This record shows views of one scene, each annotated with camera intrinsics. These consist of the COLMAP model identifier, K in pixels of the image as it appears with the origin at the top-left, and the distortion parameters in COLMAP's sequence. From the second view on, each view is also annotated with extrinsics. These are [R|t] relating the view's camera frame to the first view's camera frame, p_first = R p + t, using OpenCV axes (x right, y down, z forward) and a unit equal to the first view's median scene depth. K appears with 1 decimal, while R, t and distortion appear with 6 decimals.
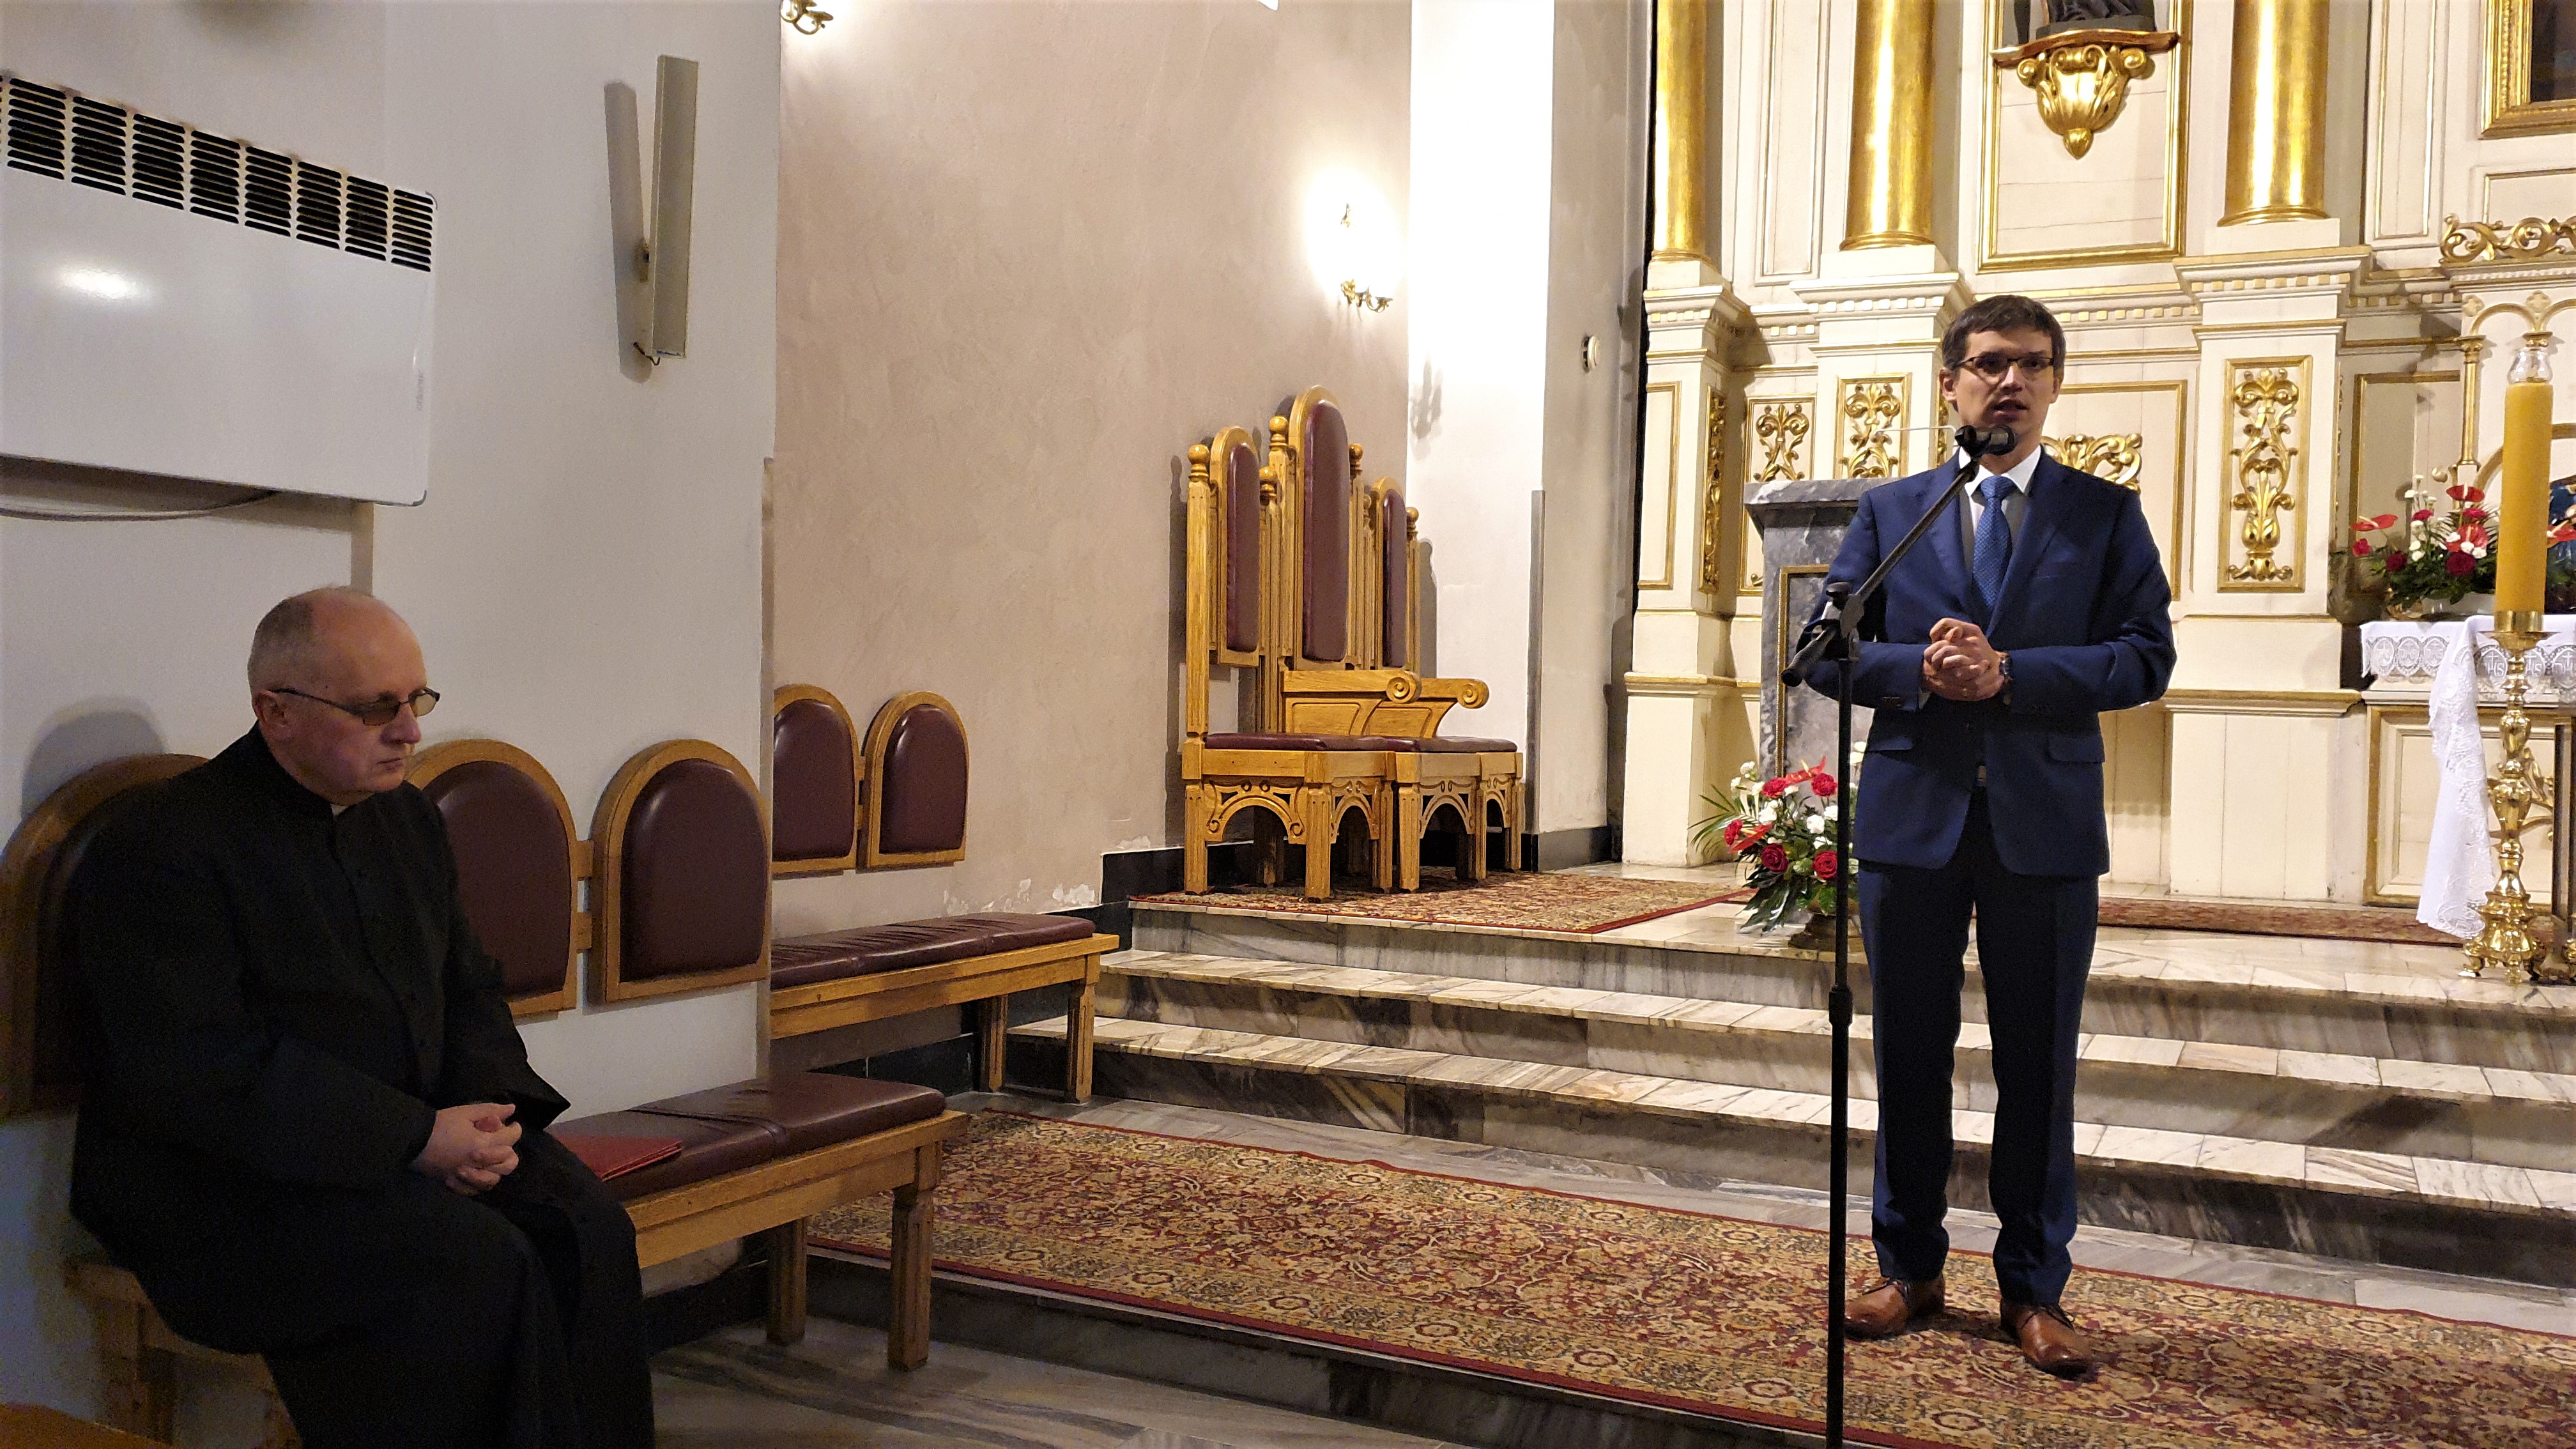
lens RADIAL K [[2005.6, 0, 1329.5], [0, 2005.6, 708.9], [0, 0, 1]] dist [0.002095, 0.044273]
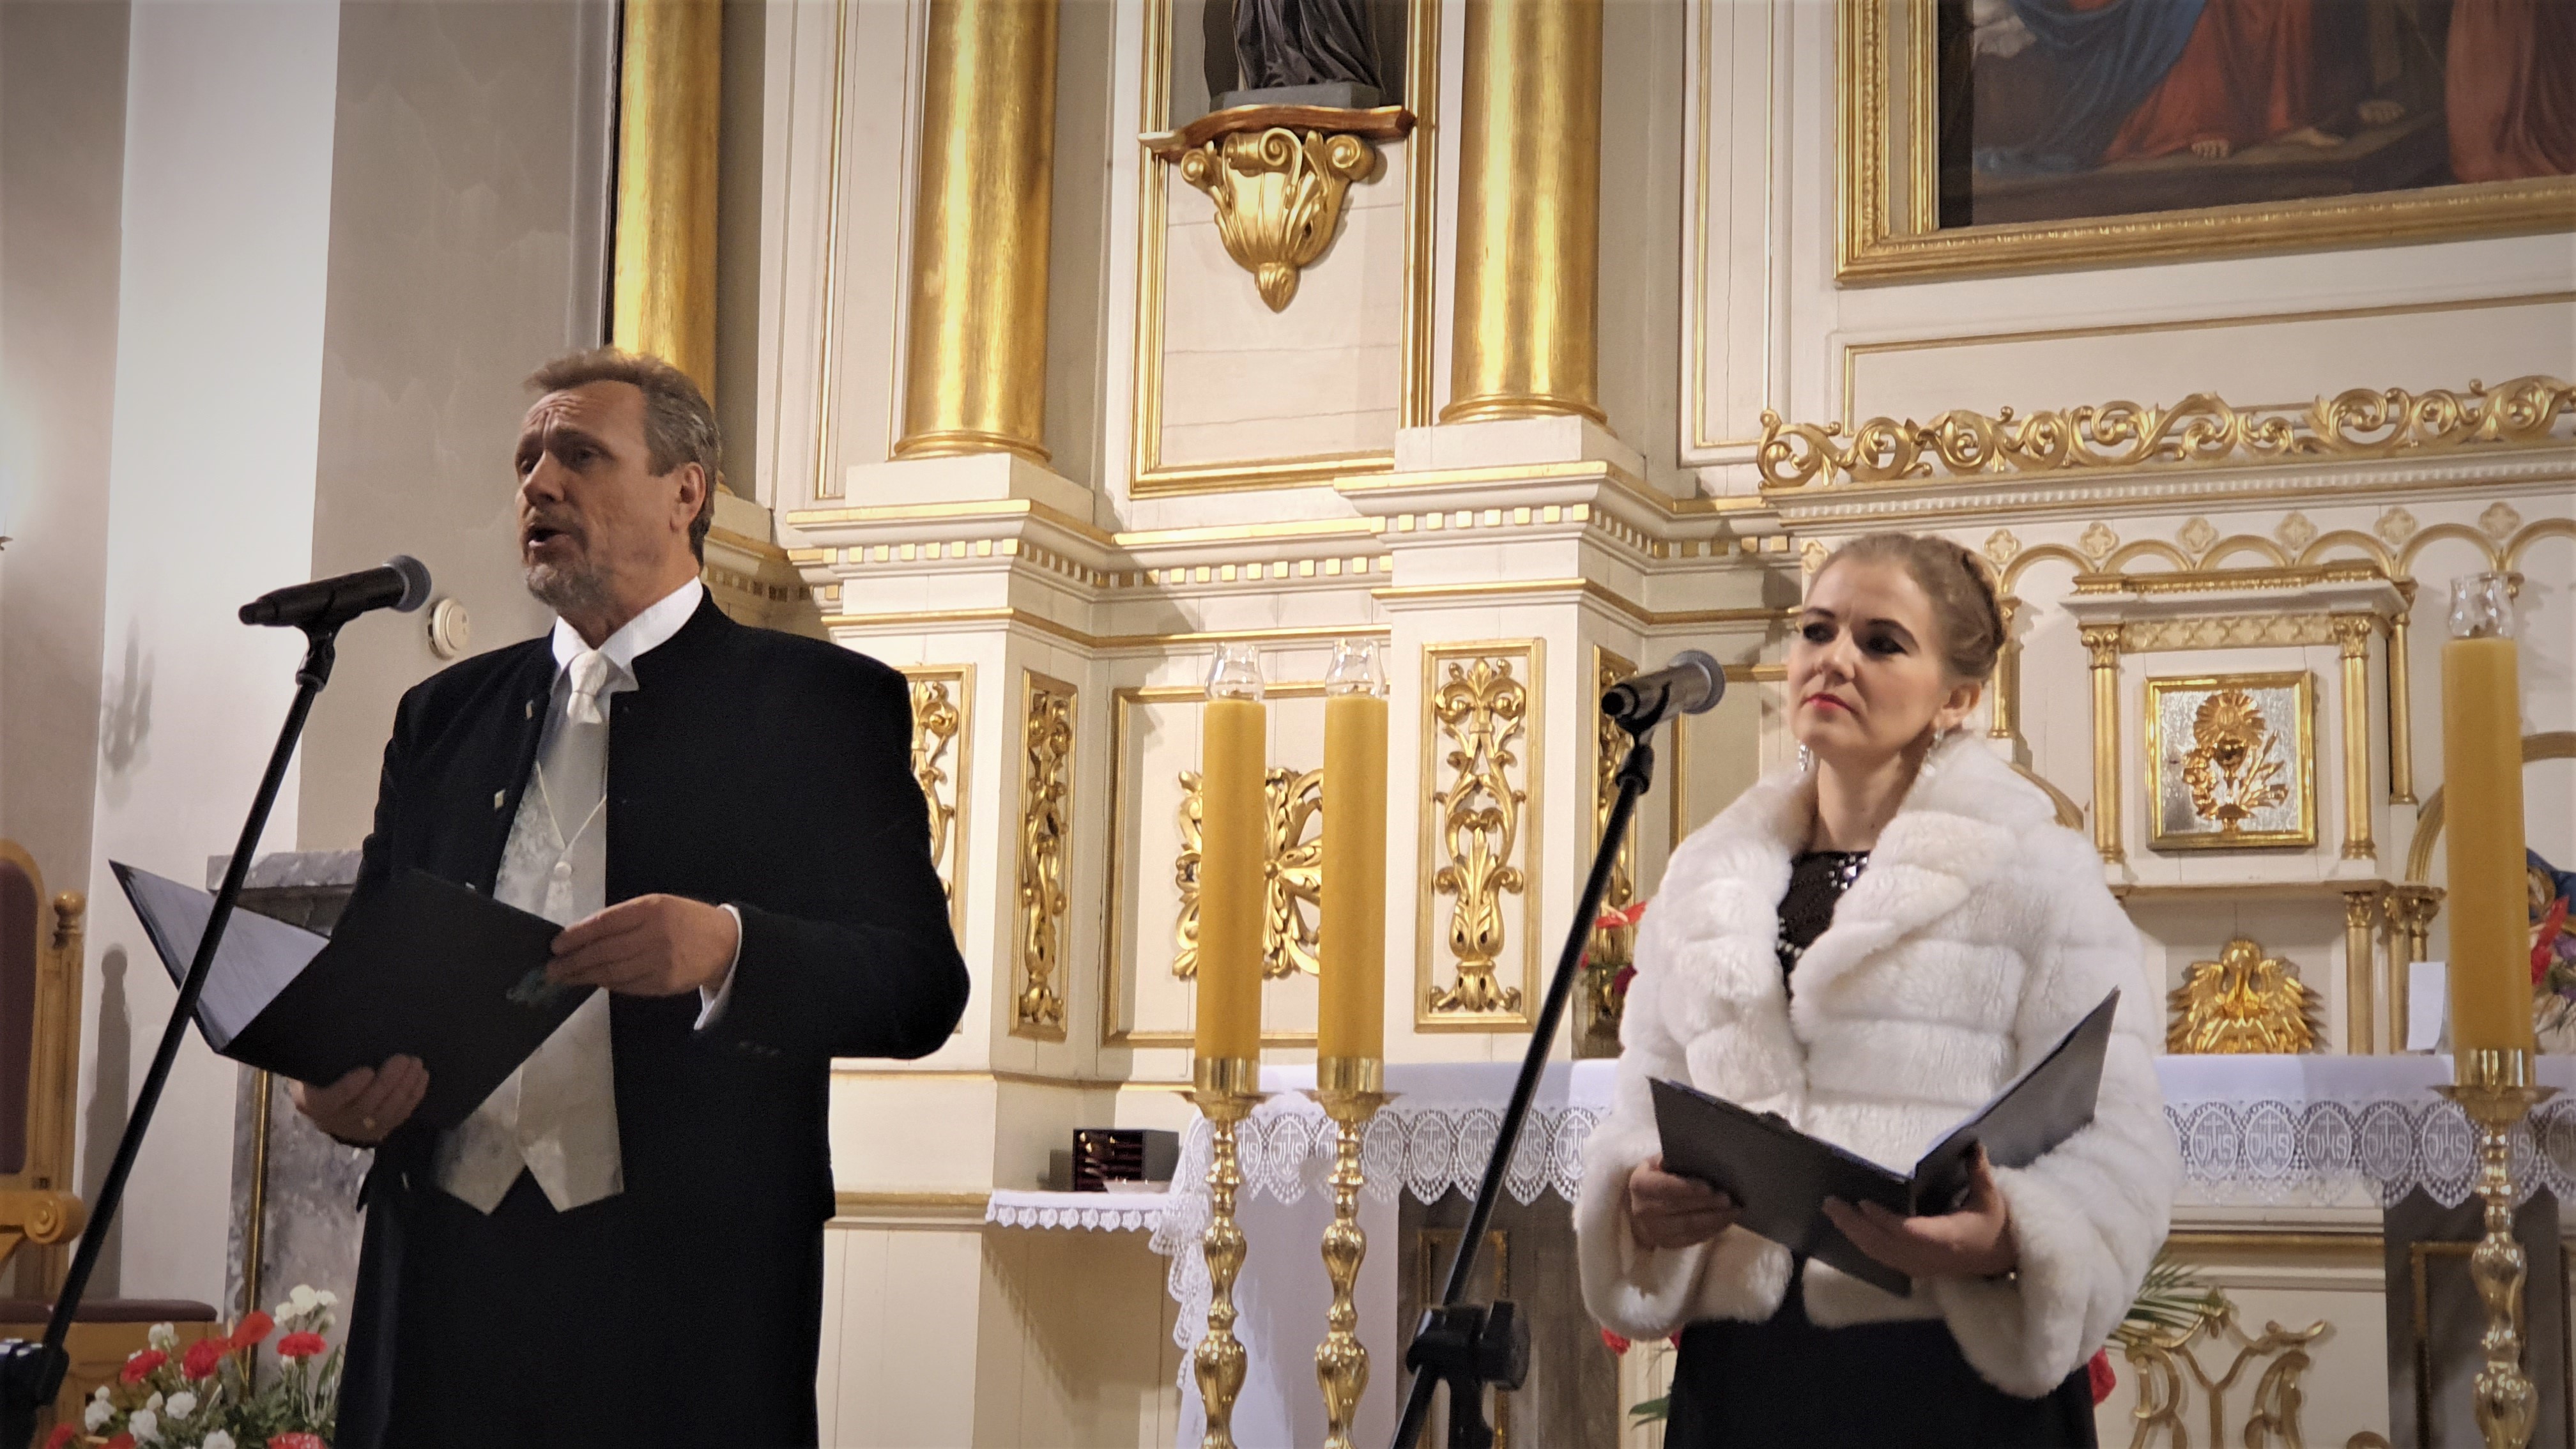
lens RADIAL K [[3833.1, 0, 1289.6], [0, 3833.1, 742.1], [0, 0, 1]] dist [0.193124, -1.033303]
pose [[0.999455, -0.003118, 0.032870, 0.371748], [0.007571, 0.990651, -0.136208, 0.011074], [-0.032138, 0.136382, 0.990135, -0.130537]]
